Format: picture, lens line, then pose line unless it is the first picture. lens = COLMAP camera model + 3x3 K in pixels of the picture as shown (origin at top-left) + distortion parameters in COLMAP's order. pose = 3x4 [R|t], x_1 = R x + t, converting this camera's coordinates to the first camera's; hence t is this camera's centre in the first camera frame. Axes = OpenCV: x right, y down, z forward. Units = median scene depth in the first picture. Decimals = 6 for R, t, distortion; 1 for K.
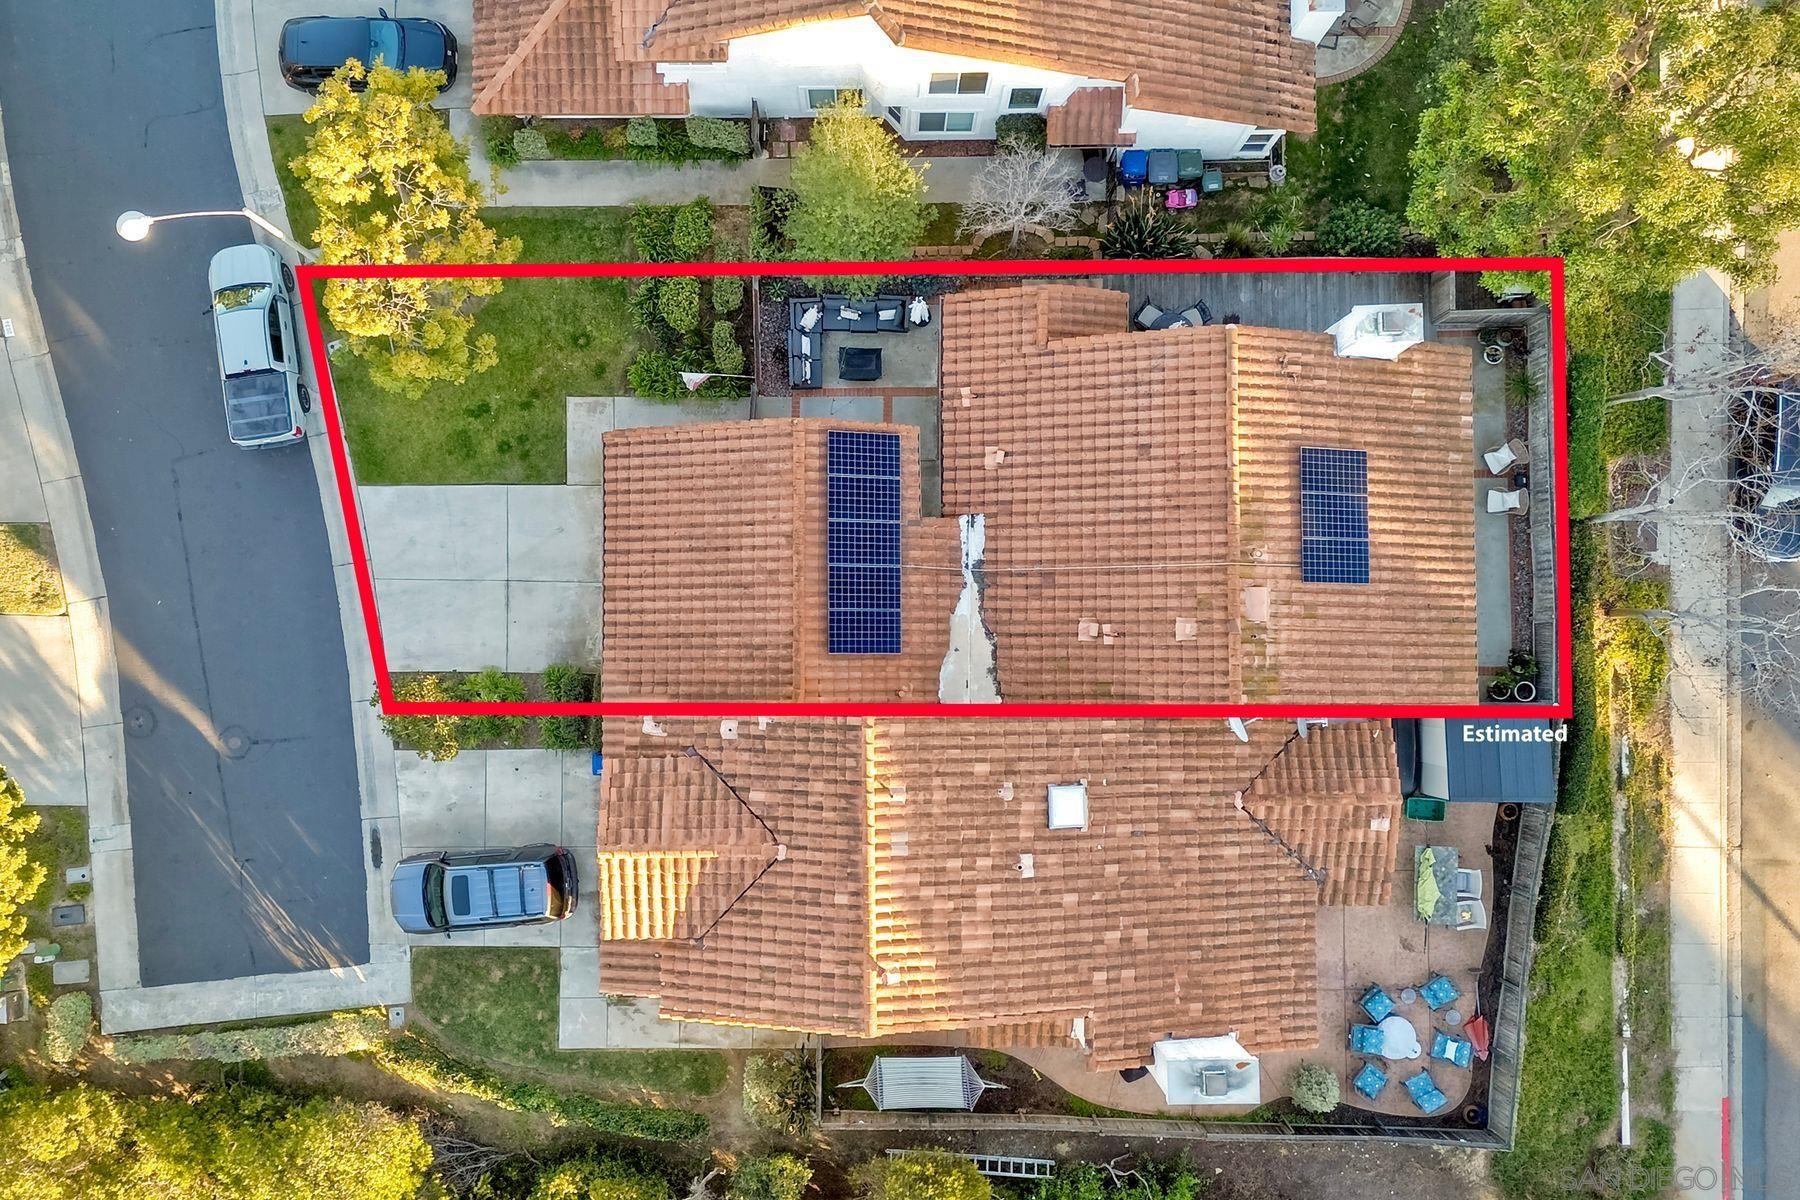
lens RADIAL K [[1569.9, 0, 900.0], [0, 1569.9, 600.0], [0, 0, 1]] dist [0.111741, -0.222018]
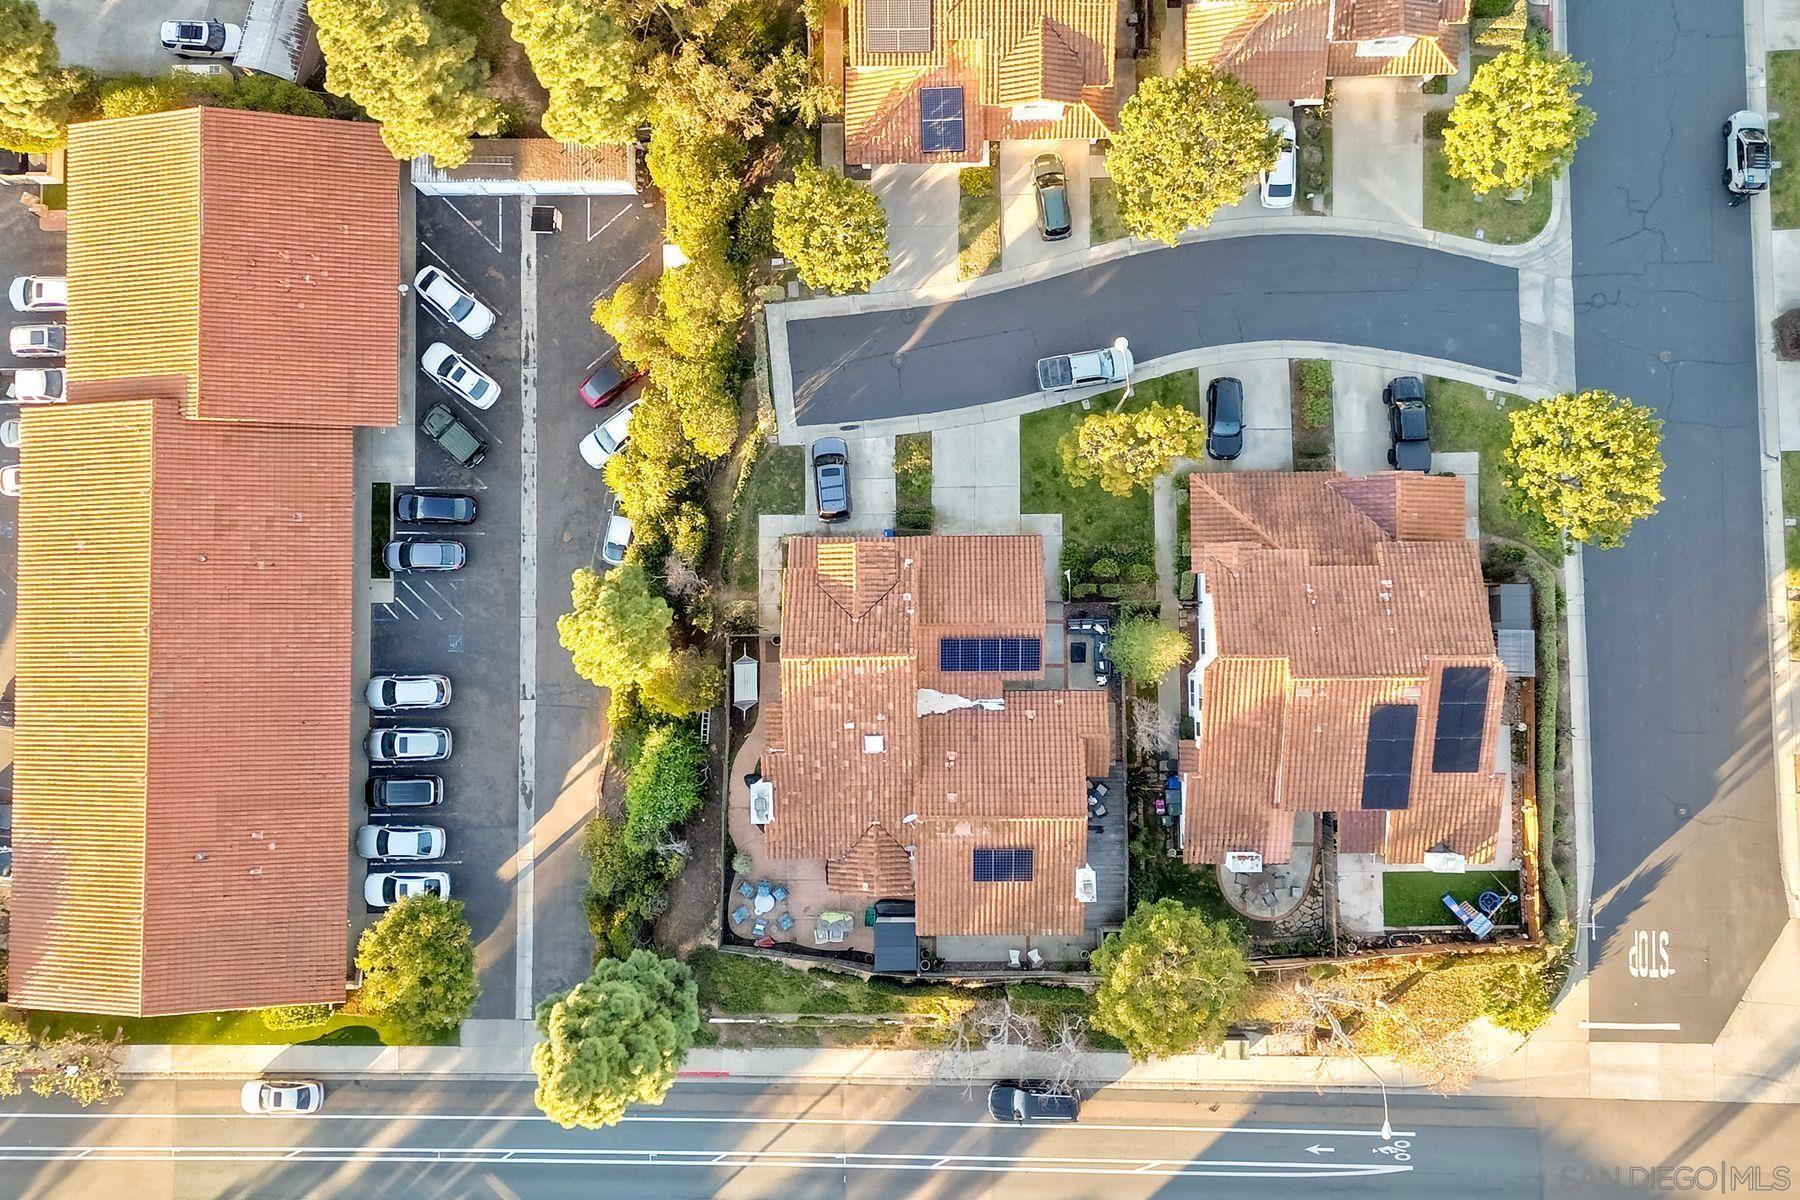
lens RADIAL K [[1569.9, 0, 900.0], [0, 1569.9, 600.0], [0, 0, 1]] dist [0.111741, -0.222018]
pose [[0.002446, 0.998569, -0.053423, 0.016742], [-0.997570, 0.006156, 0.069406, -0.059437], [0.069635, 0.053124, 0.996157, -1.144886]]
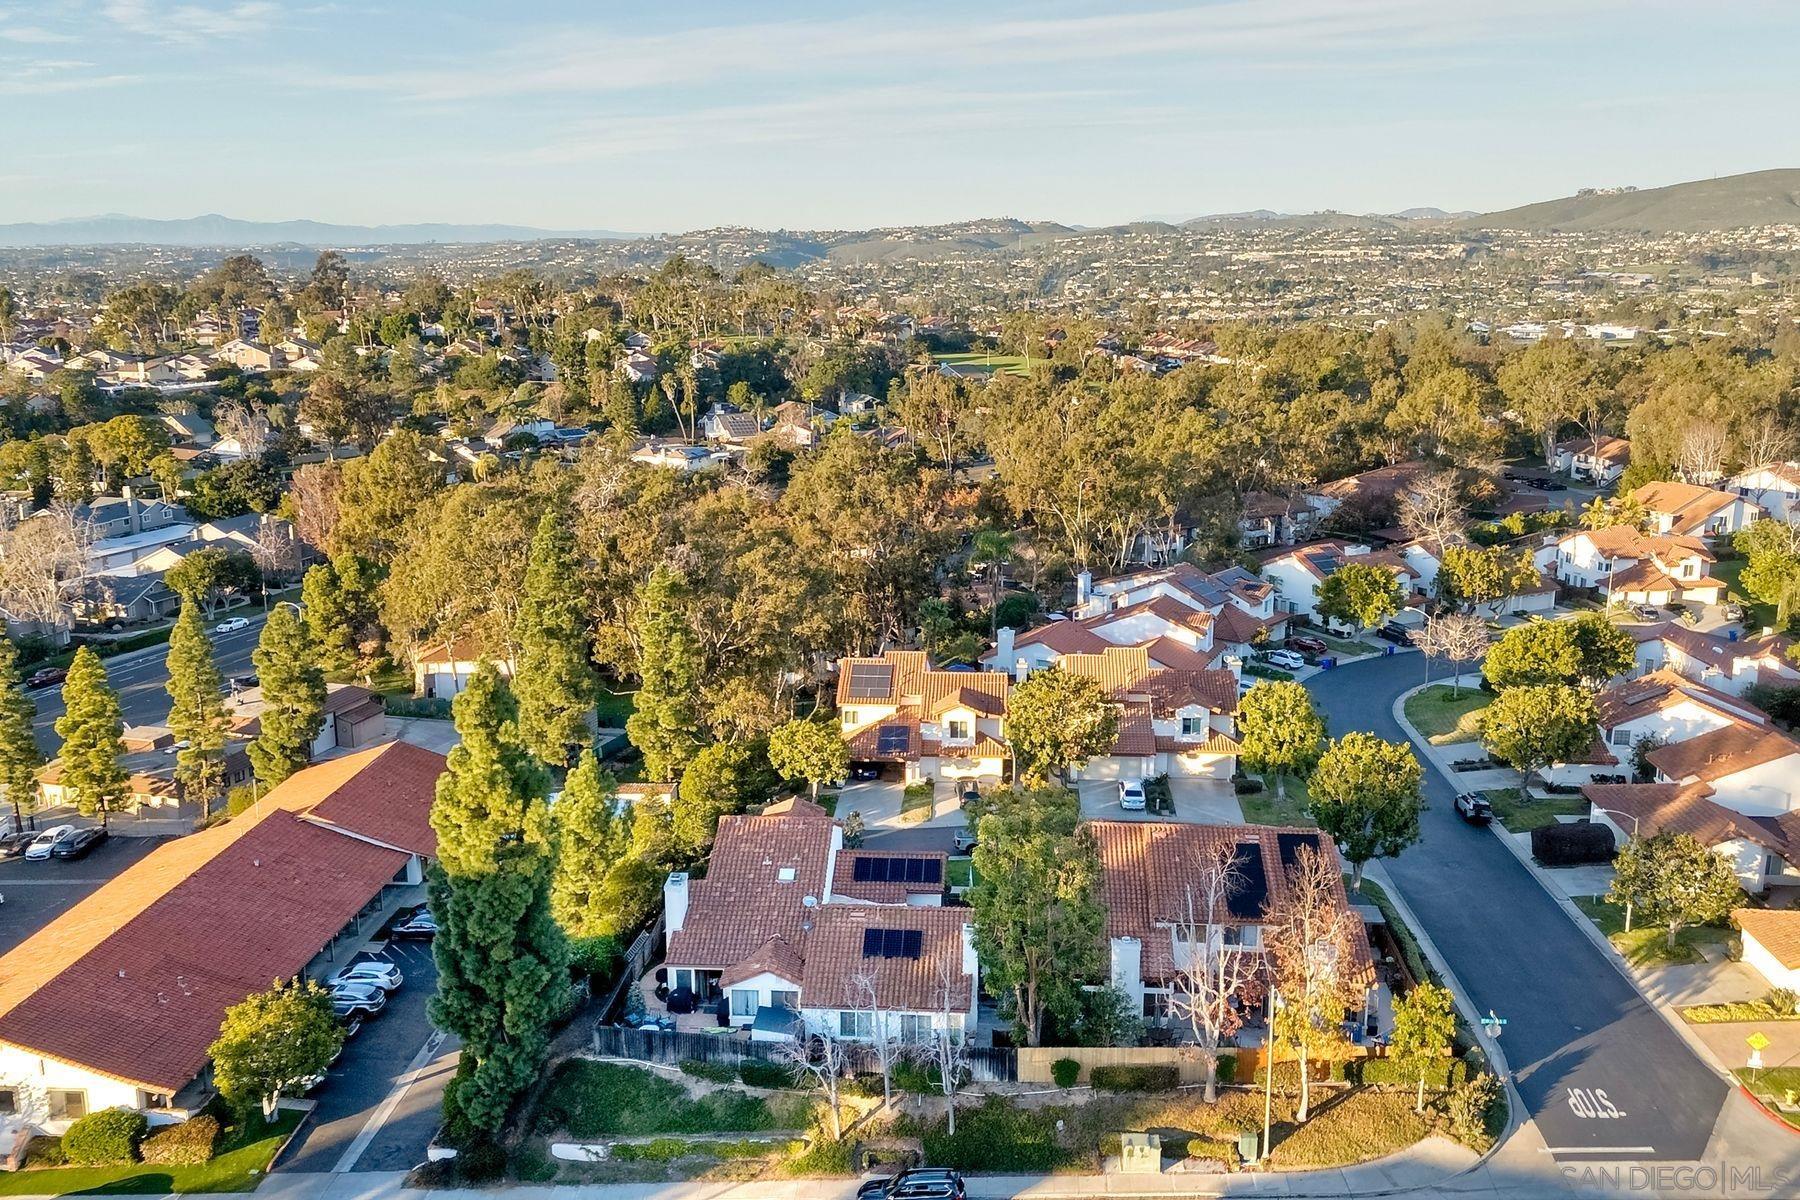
lens RADIAL K [[1569.9, 0, 900.0], [0, 1569.9, 600.0], [0, 0, 1]] dist [0.111741, -0.222018]
pose [[-0.071947, 0.225445, -0.971596, 2.200735], [-0.996114, 0.033369, 0.081505, -0.245644], [0.050796, 0.973684, 0.222168, -0.001719]]
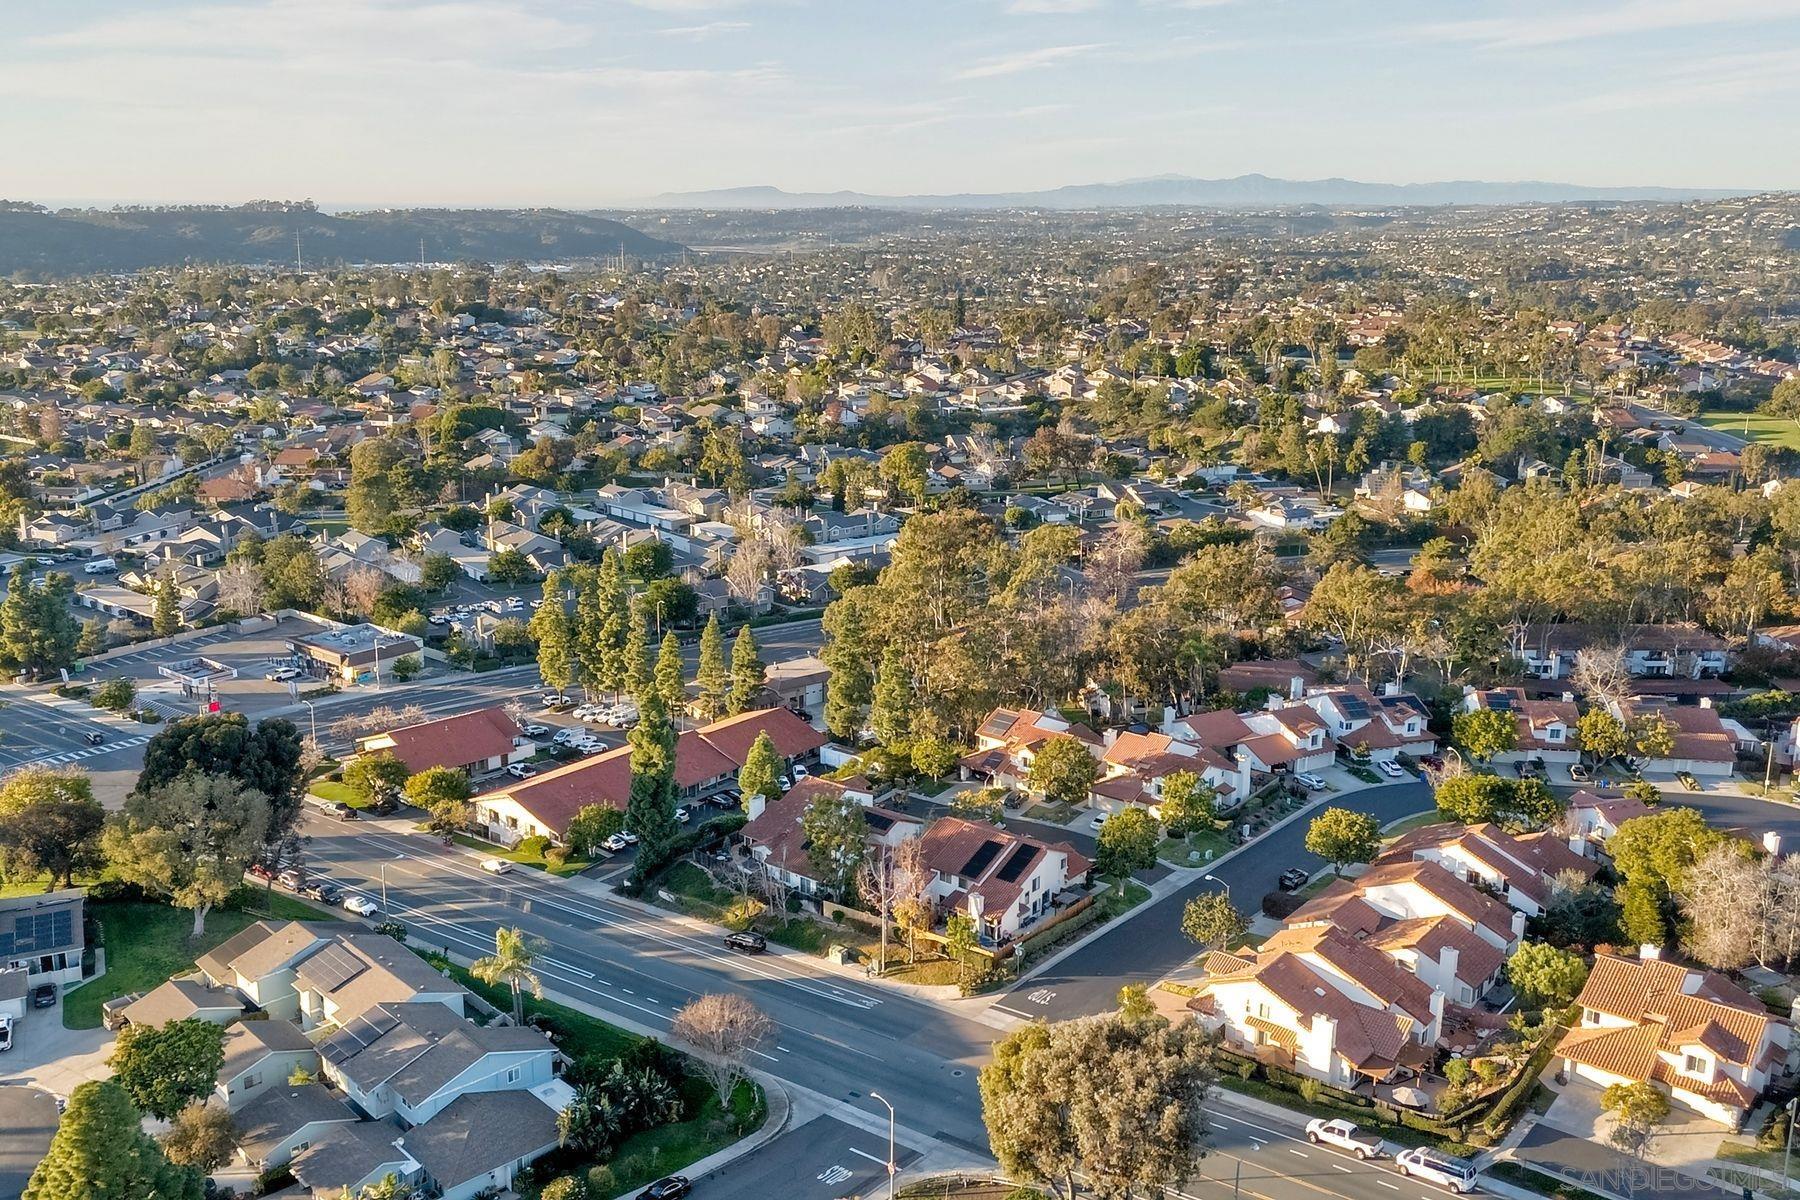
lens RADIAL K [[1569.9, 0, 900.0], [0, 1569.9, 600.0], [0, 0, 1]] dist [0.111741, -0.222018]
pose [[-0.630140, 0.192930, -0.752131, 3.364094], [-0.775660, -0.111868, 0.621158, -2.961772], [0.035701, 0.974815, 0.220140, -0.760734]]
